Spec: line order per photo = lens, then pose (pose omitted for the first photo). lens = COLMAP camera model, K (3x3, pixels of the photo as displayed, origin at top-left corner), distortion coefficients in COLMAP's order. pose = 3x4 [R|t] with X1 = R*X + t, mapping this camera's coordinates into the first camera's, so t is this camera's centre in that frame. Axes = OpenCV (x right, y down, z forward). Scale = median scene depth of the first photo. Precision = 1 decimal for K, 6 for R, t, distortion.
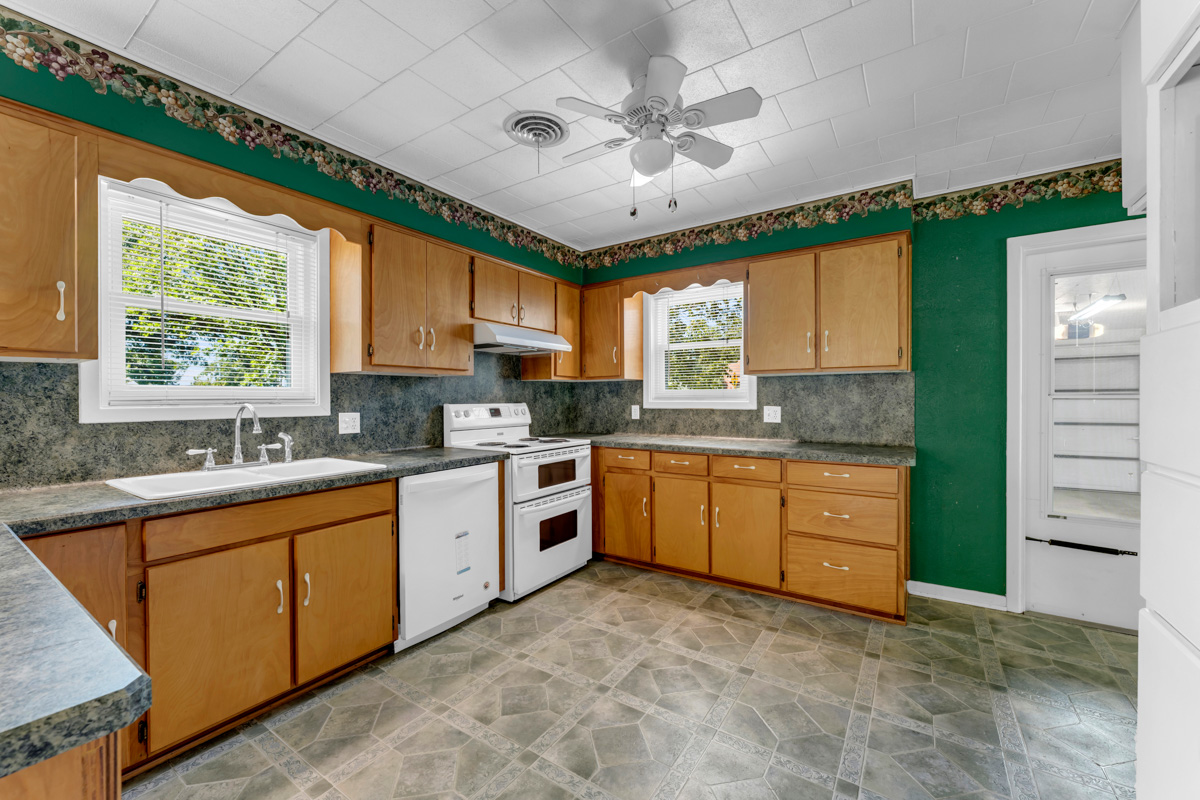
lens RADIAL K [[483.0, 0, 593.2], [0, 483.0, 398.8], [0, 0, 1]] dist [0.001414, -0.000086]
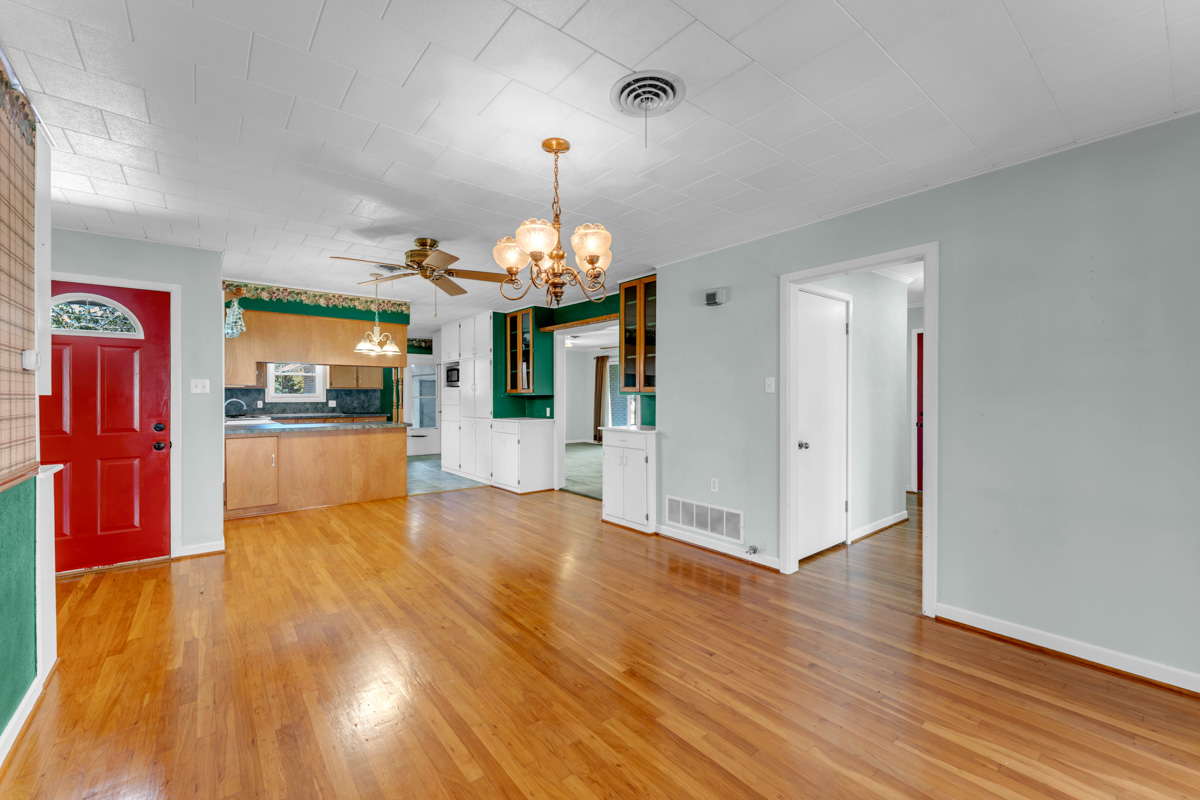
lens RADIAL K [[483.0, 0, 596.0], [0, 483.0, 399.2], [0, 0, 1]] dist [0.001414, -0.000086]
pose [[0.296307, -0.000558, 0.955093, -2.245374], [0.001455, 0.999999, 0.000133, 0.012121], [-0.955092, 0.001351, 0.296307, -1.498508]]
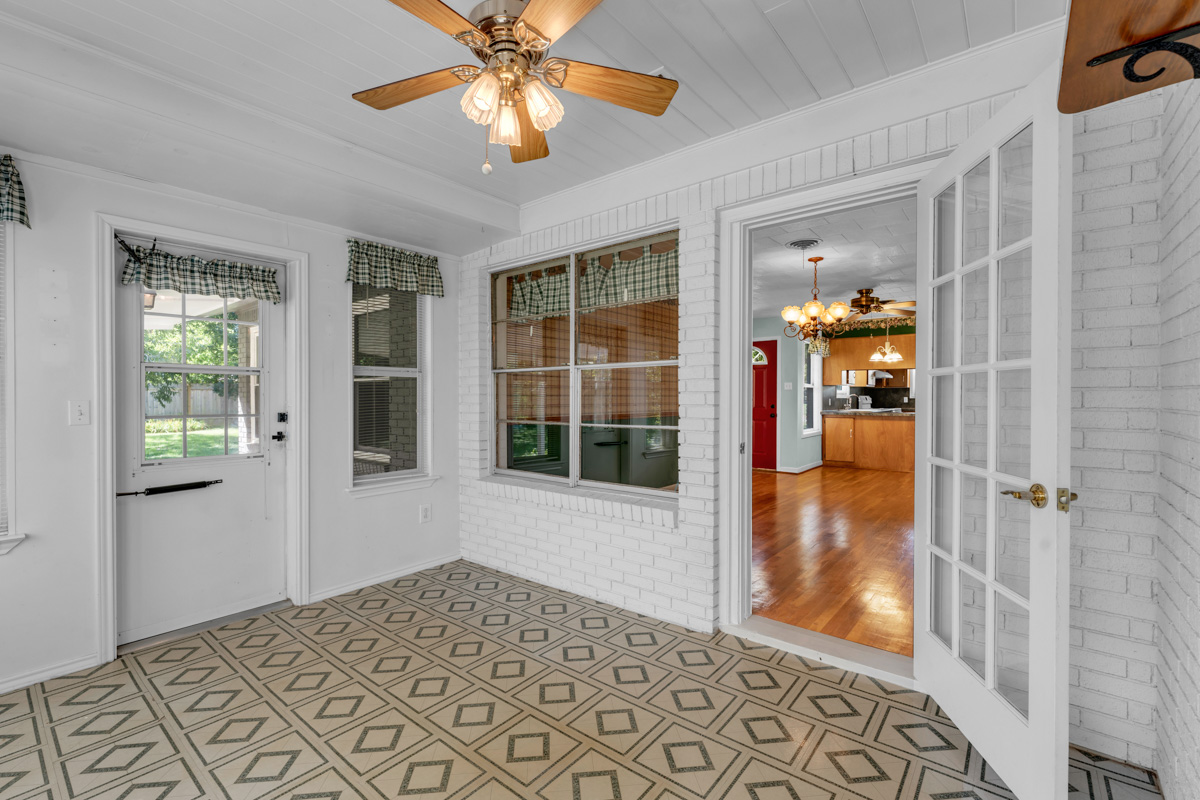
lens RADIAL K [[517.5, 0, 599.1], [0, 517.5, 401.3], [0, 0, 1]] dist [0.000075, -0.000023]
pose [[0.995918, 0.007407, -0.089955, -2.046466], [-0.006957, 0.999962, 0.005307, 0.050846], [0.089991, -0.004660, 0.995932, -3.021394]]
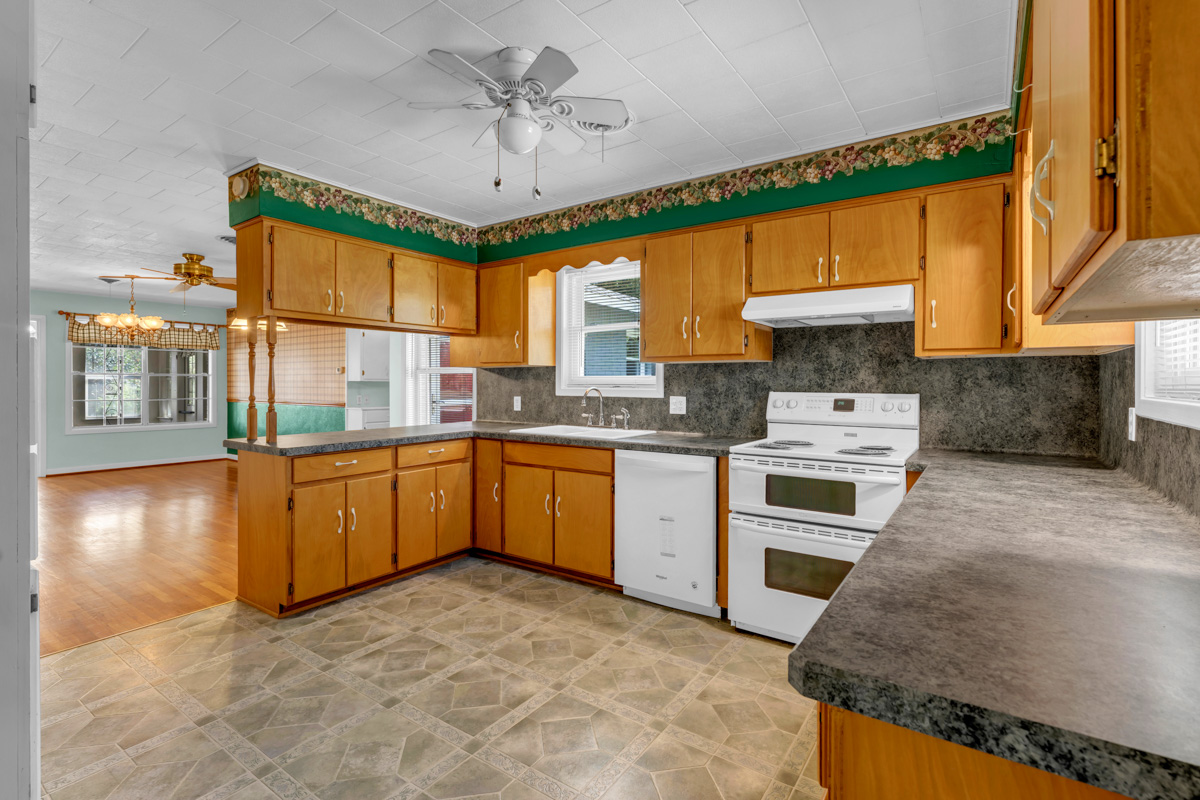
lens RADIAL K [[559.9, 0, 606.4], [0, 559.9, 384.0], [0, 0, 1]] dist [0.000232, -0.000094]
pose [[-0.010797, 0.007444, -0.999914, 0.837507], [-0.007050, 0.999947, 0.007520, -0.010269], [0.999917, 0.007131, -0.010744, 0.813171]]
